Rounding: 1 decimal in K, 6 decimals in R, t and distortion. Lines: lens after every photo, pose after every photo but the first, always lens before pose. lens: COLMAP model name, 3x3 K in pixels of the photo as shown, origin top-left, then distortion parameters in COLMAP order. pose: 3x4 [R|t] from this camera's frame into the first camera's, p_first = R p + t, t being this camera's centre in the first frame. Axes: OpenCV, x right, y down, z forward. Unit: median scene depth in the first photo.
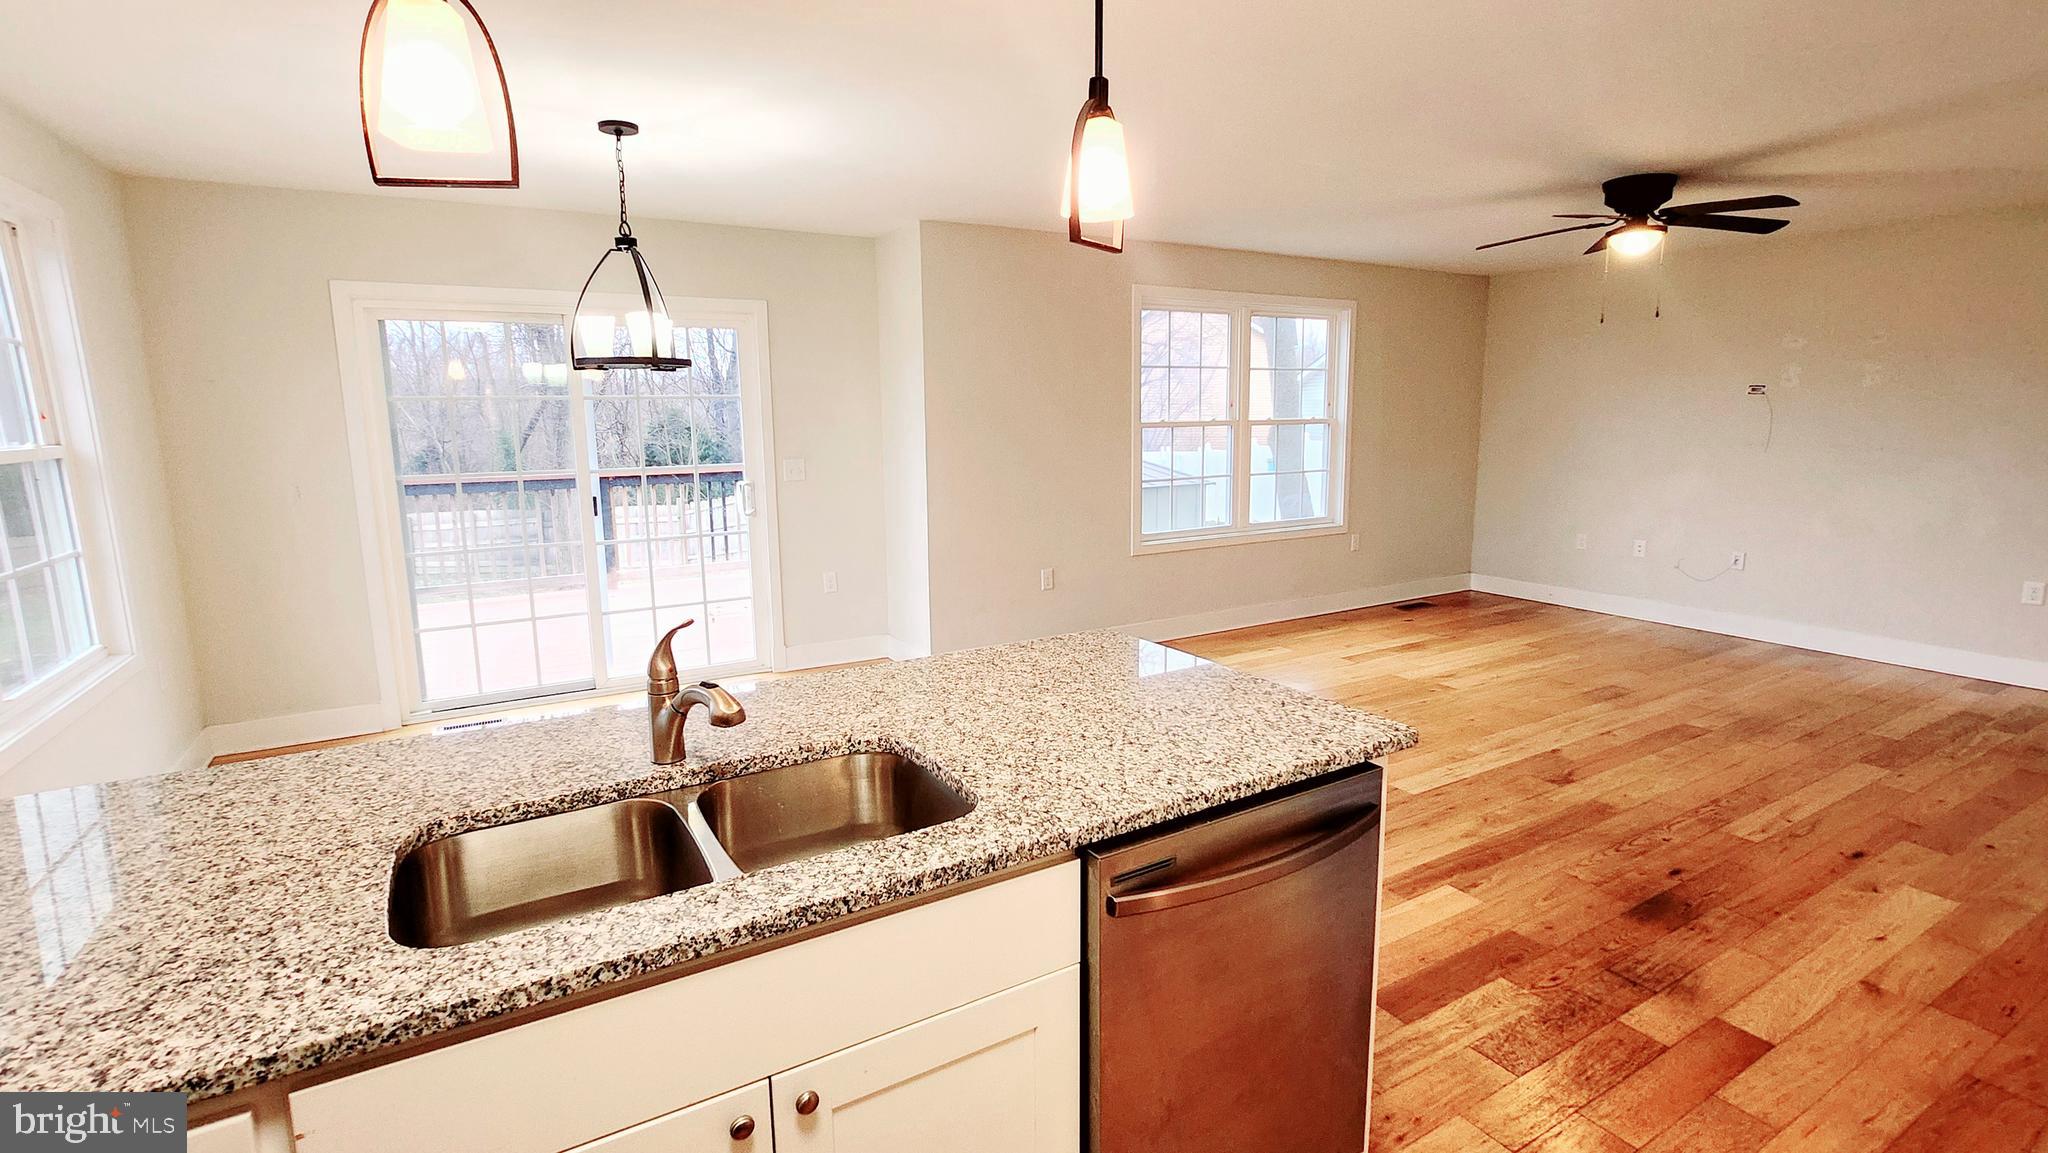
lens RADIAL K [[948.3, 0, 1024.0], [0, 948.3, 576.5], [0, 0, 1]] dist [-0.002350, -0.000327]
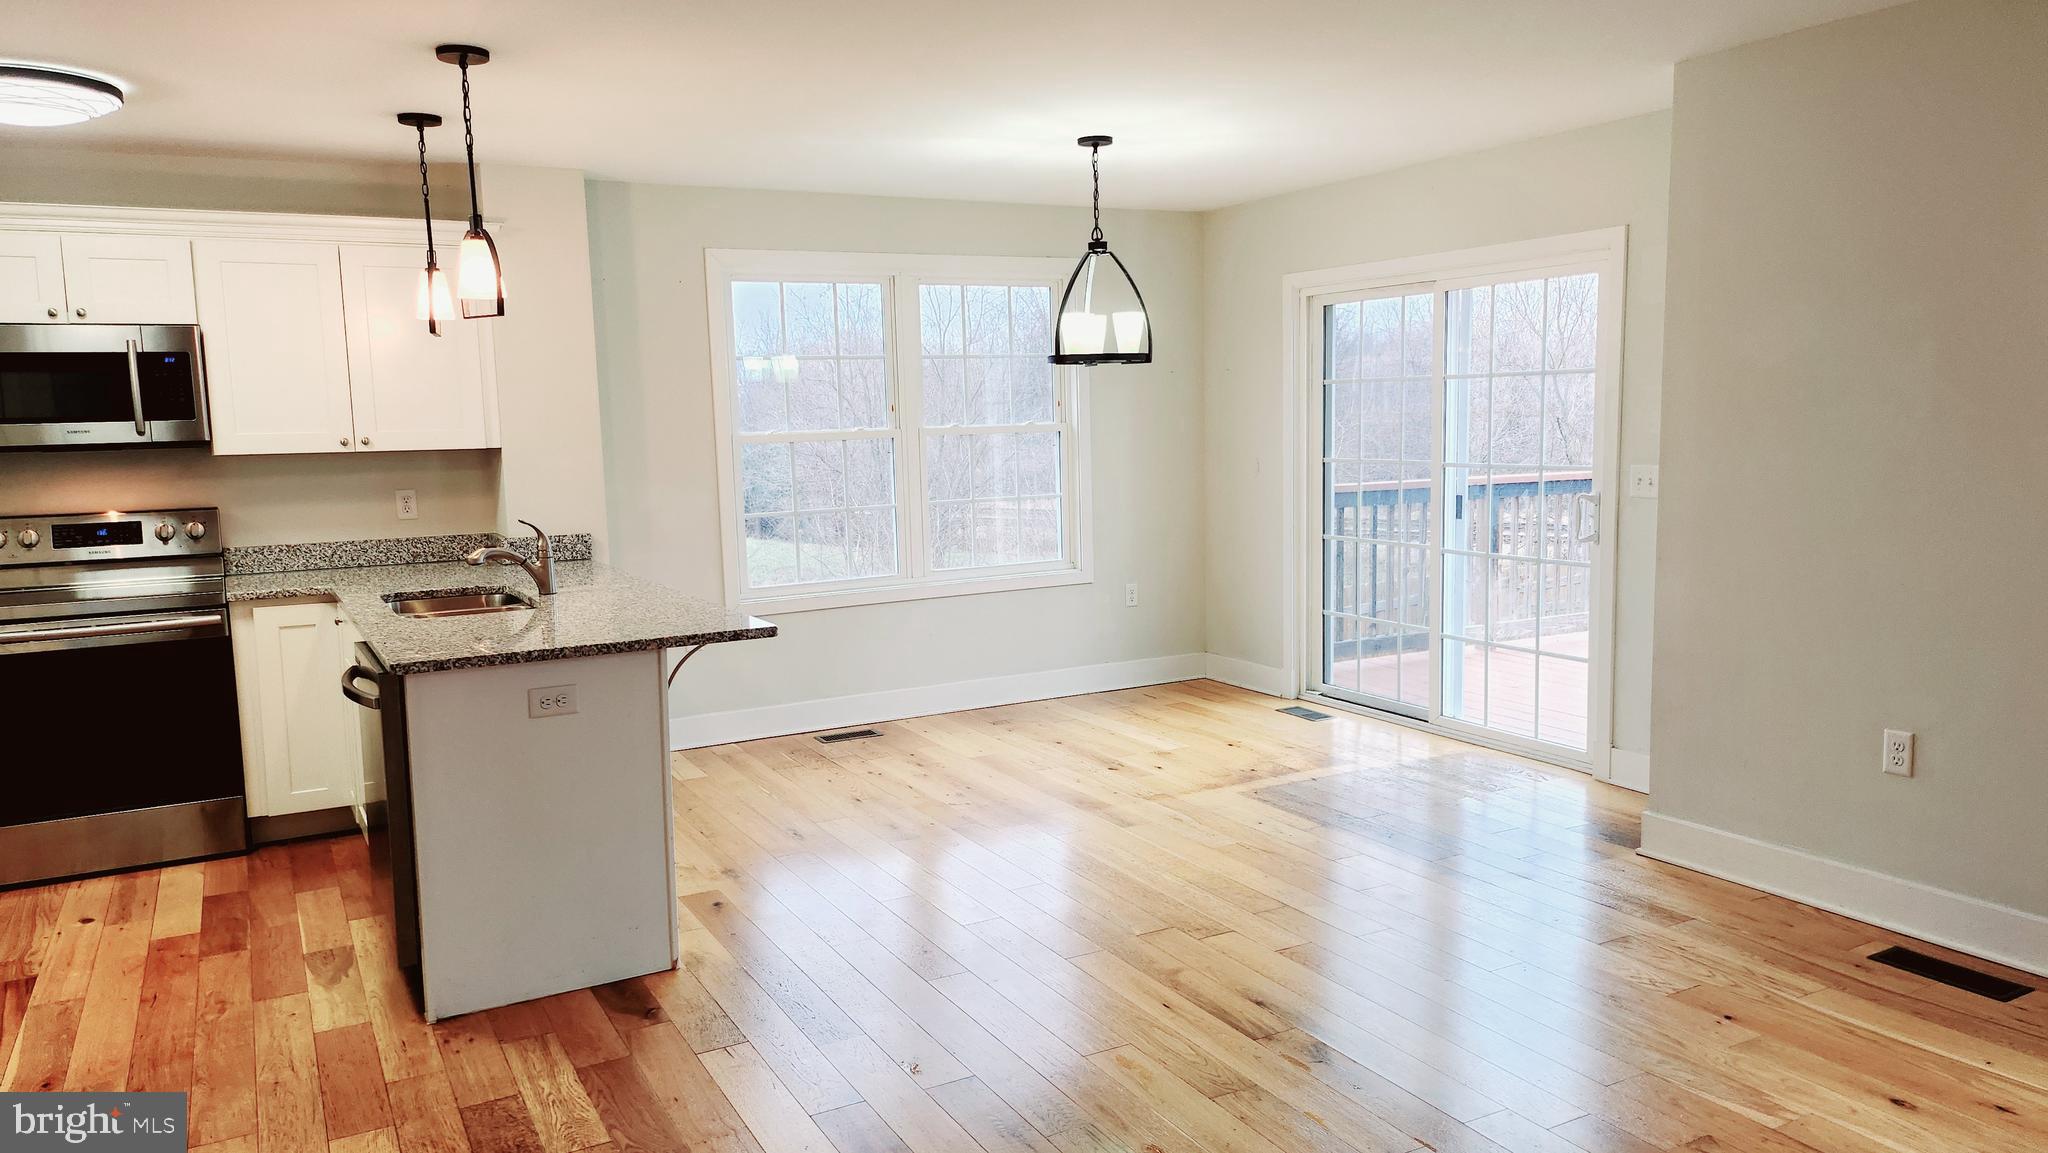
lens RADIAL K [[1436.4, 0, 1028.7], [0, 1436.4, 603.3], [0, 0, 1]] dist [0.072583, -0.086583]
pose [[-0.027288, 0.143689, -0.989247, 1.181585], [-0.154252, 0.977157, 0.146187, -0.172066], [0.987655, 0.156583, -0.004500, 0.934244]]
